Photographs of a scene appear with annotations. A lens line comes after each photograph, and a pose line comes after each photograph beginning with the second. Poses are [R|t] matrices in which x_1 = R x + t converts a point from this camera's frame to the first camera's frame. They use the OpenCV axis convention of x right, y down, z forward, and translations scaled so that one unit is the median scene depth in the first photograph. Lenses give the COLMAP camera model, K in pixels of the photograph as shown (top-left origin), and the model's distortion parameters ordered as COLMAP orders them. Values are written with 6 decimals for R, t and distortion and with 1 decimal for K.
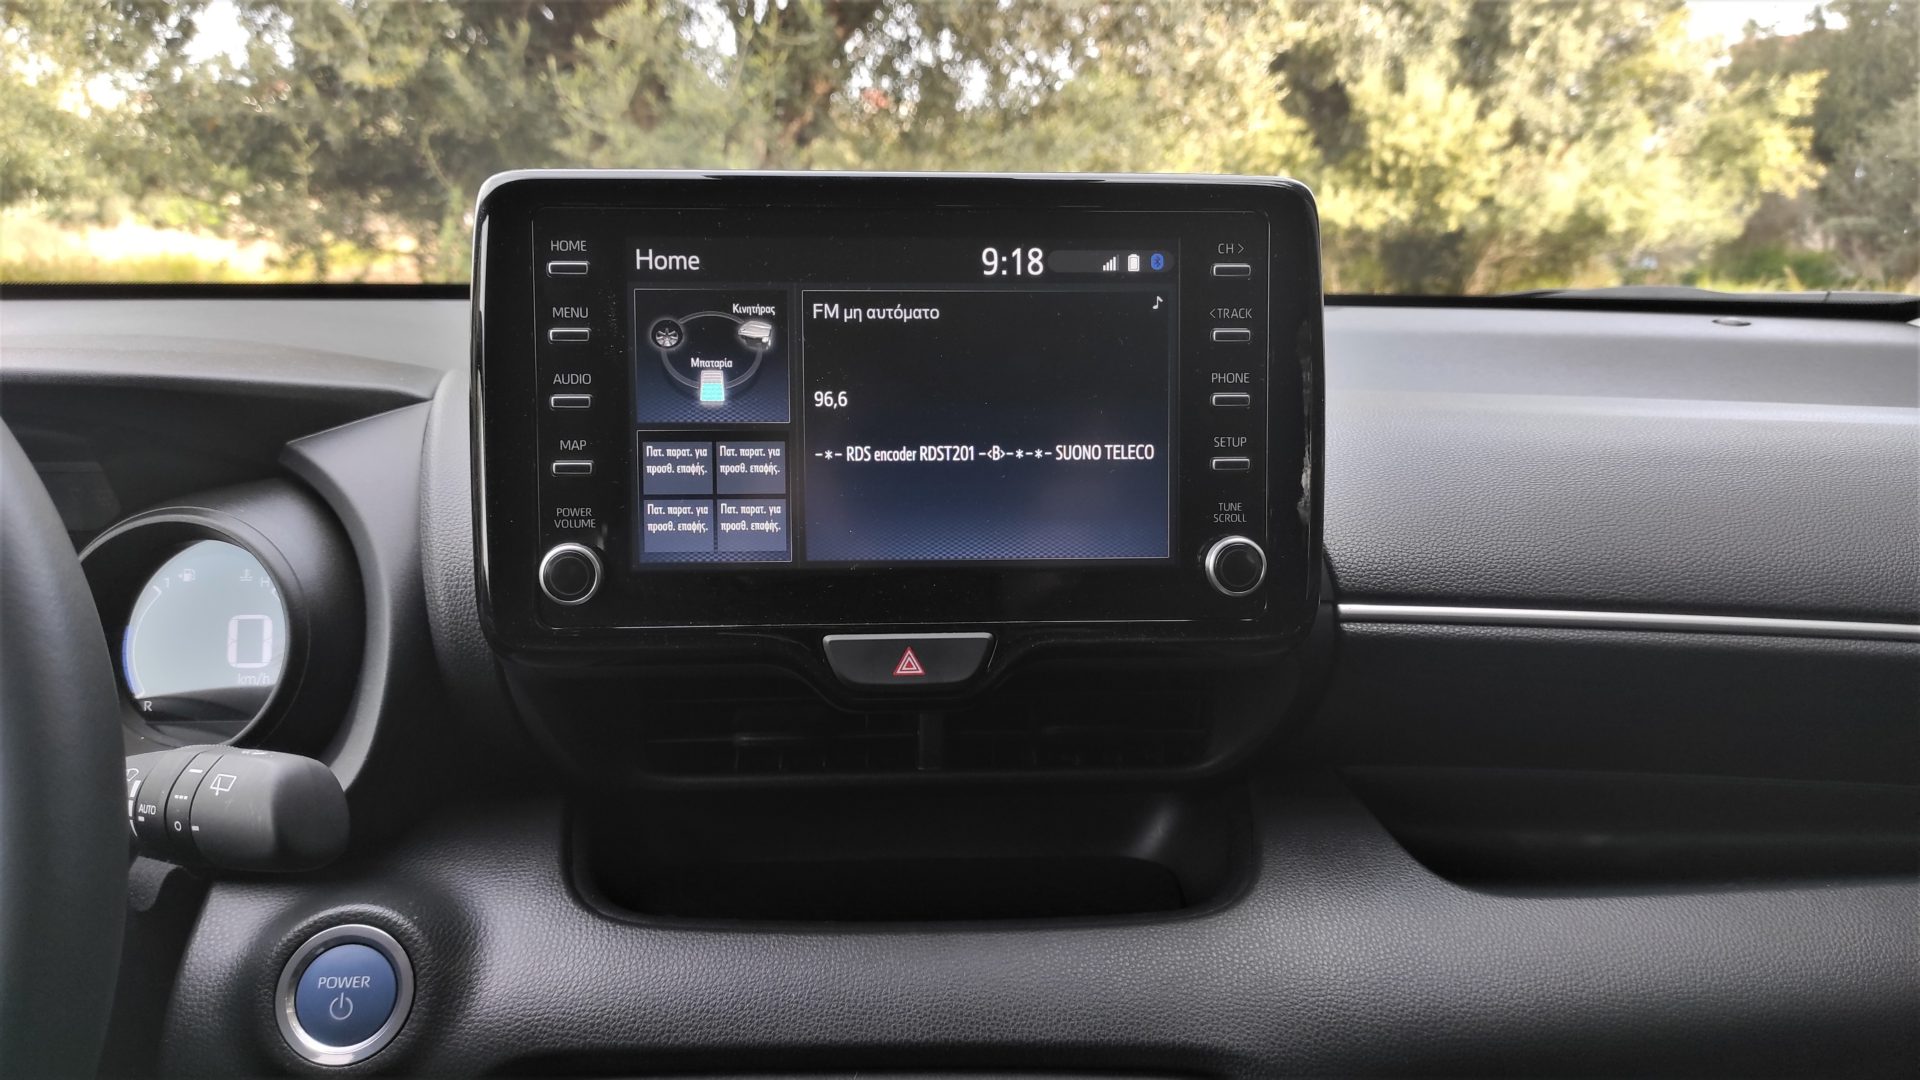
lens RADIAL K [[1405.7, 0, 963.6], [0, 1405.7, 571.9], [0, 0, 1]] dist [-0.000560, -0.000056]
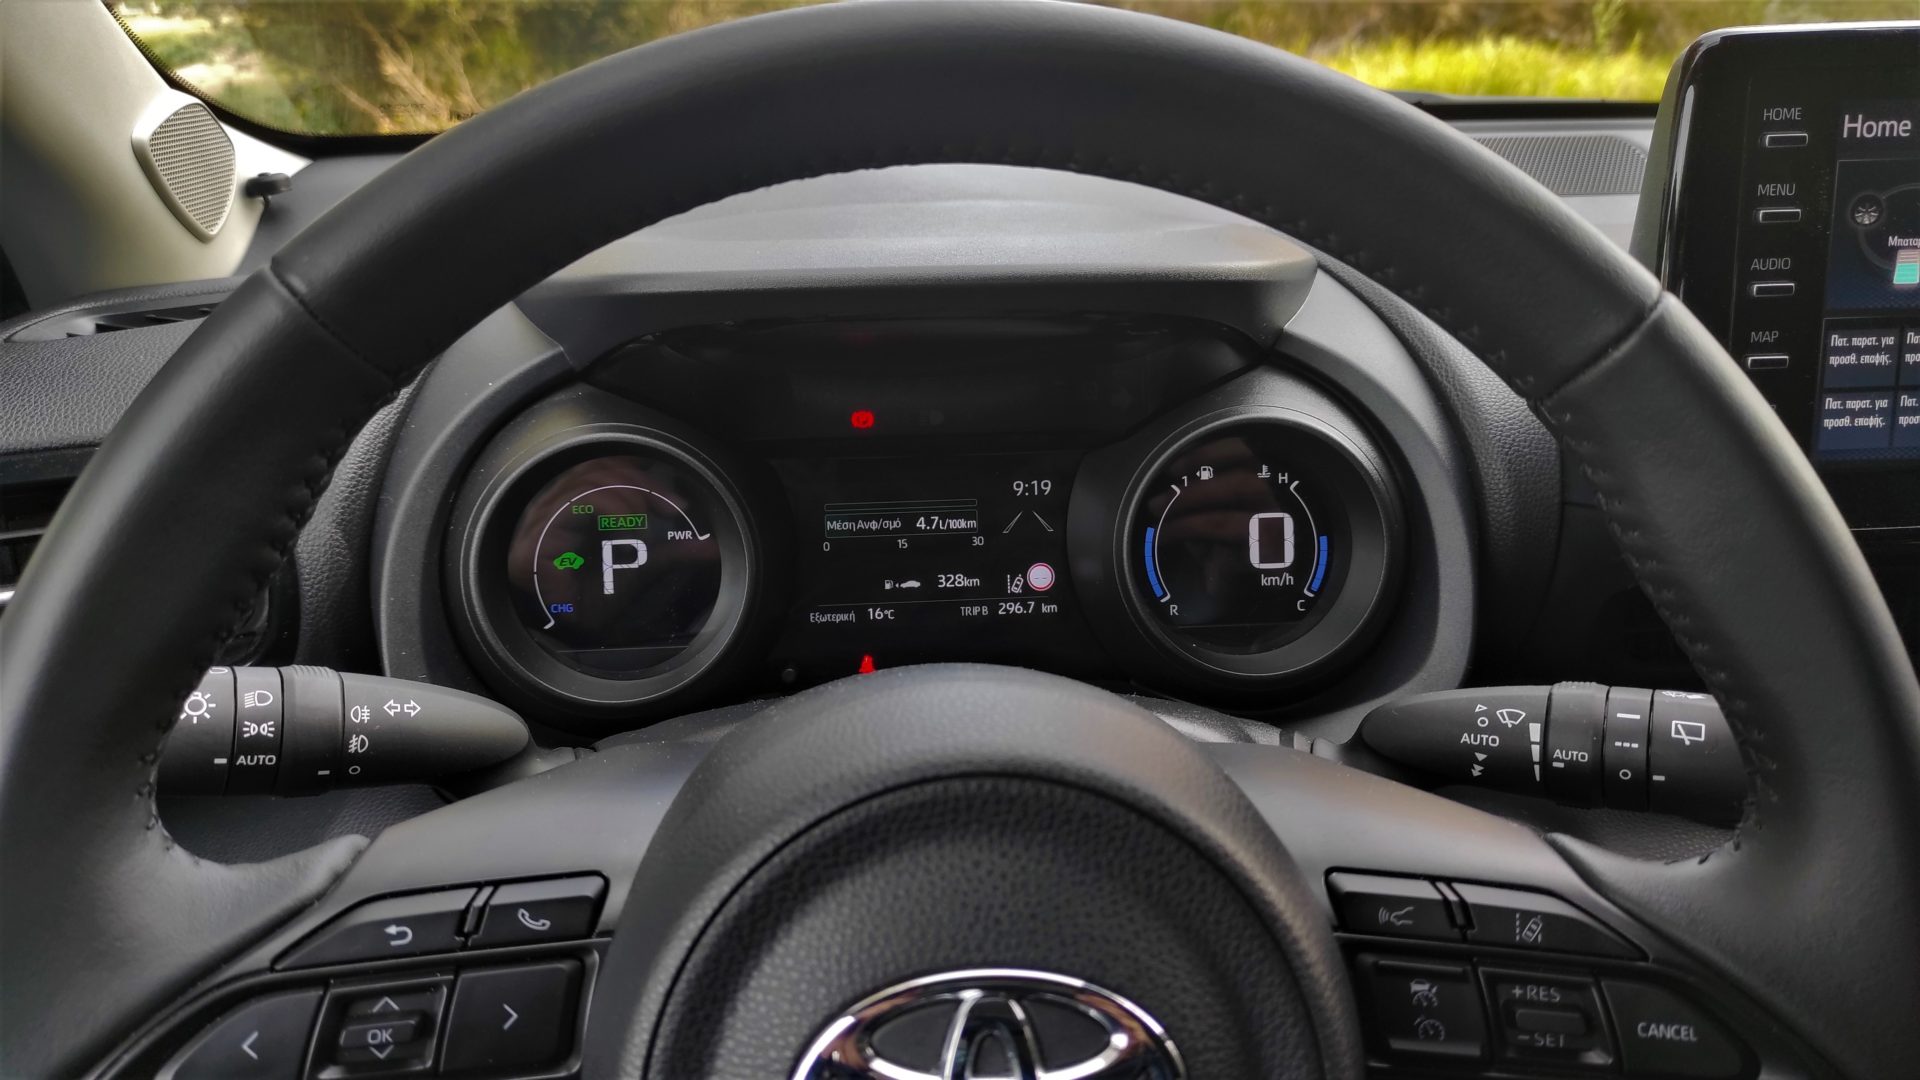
lens RADIAL K [[1363.6, 0, 892.1], [0, 1363.6, 542.4], [0, 0, 1]] dist [0.002693, 0.003073]
pose [[0.999711, -0.018463, -0.015364, -0.082395], [0.020381, 0.990518, 0.135861, -0.008853], [0.012710, -0.136135, 0.990609, 0.008605]]
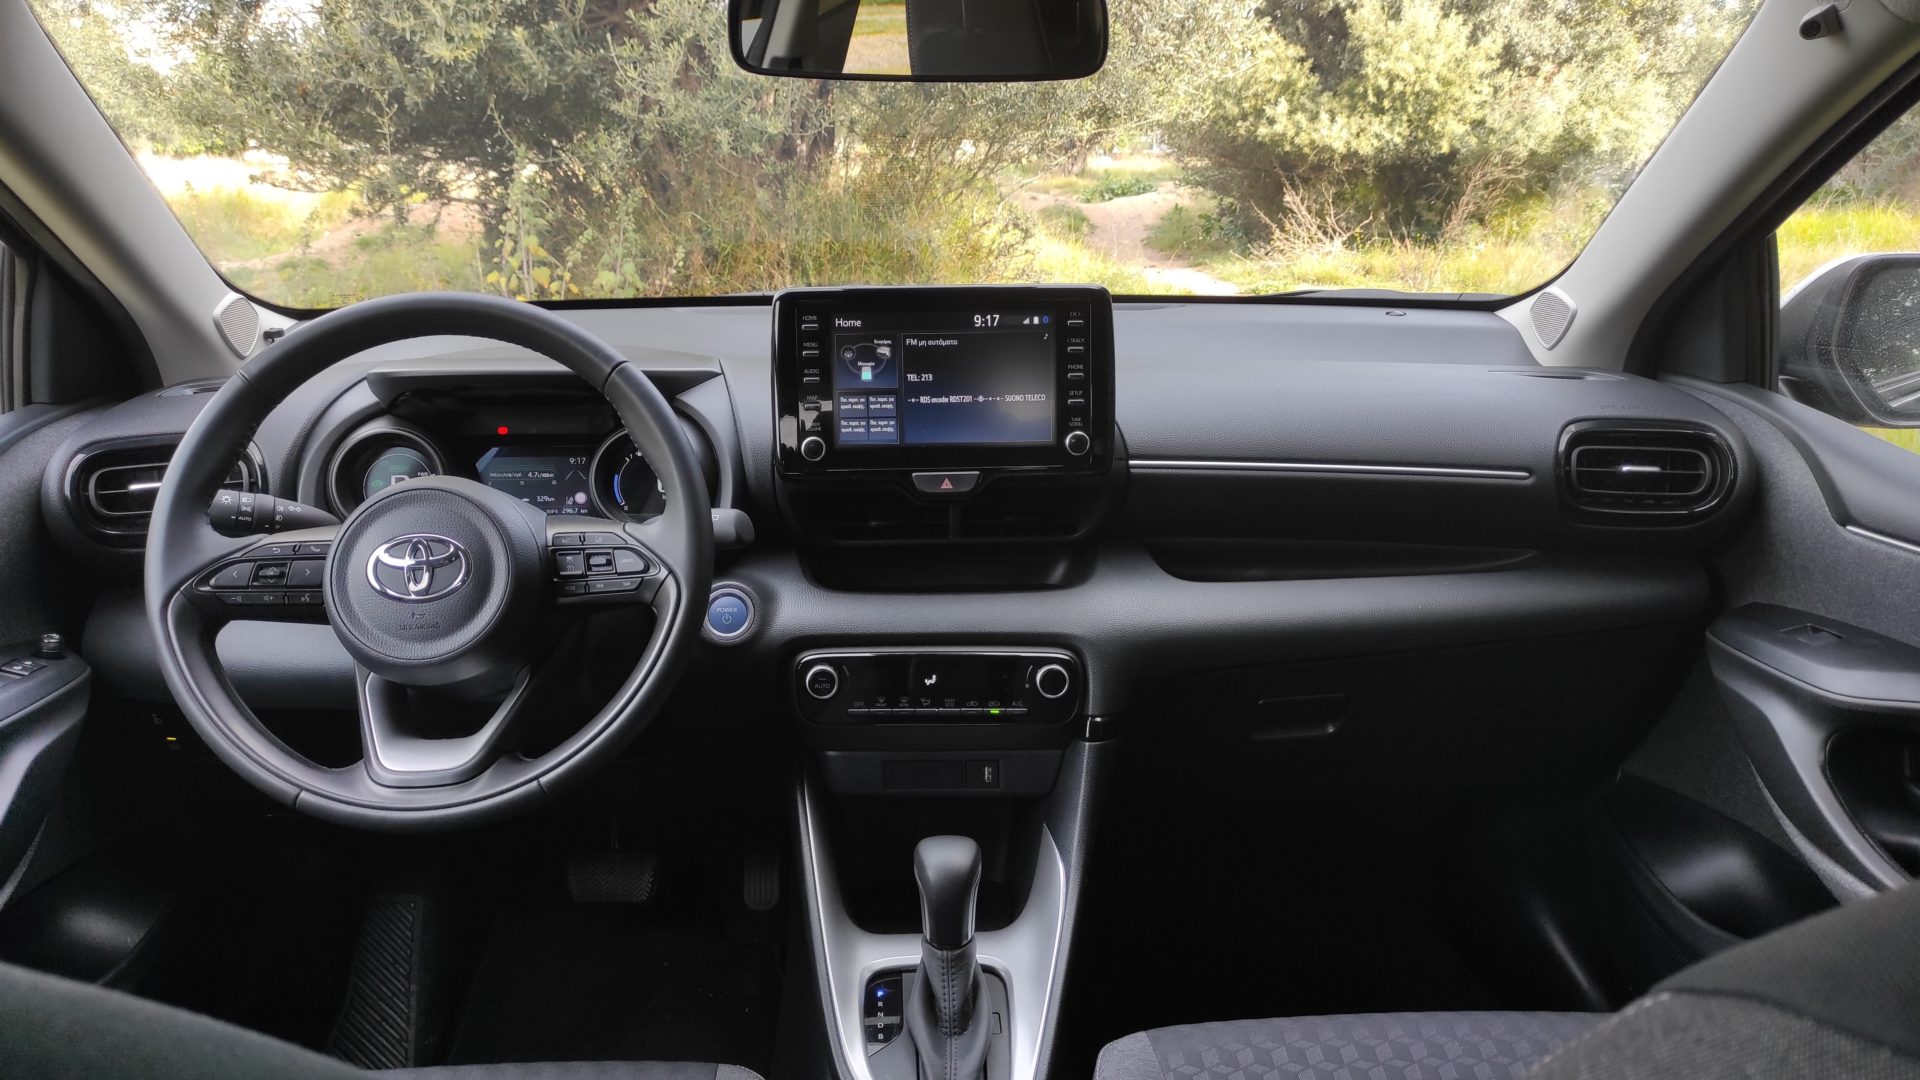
lens RADIAL K [[1415.9, 0, 939.1], [0, 1415.9, 540.9], [0, 0, 1]] dist [0.063481, -0.063686]
pose [[0.999541, -0.009857, -0.028631, 0.001881], [0.010824, 0.999370, 0.033799, 0.008105], [0.028280, -0.034094, 0.999018, -0.150944]]
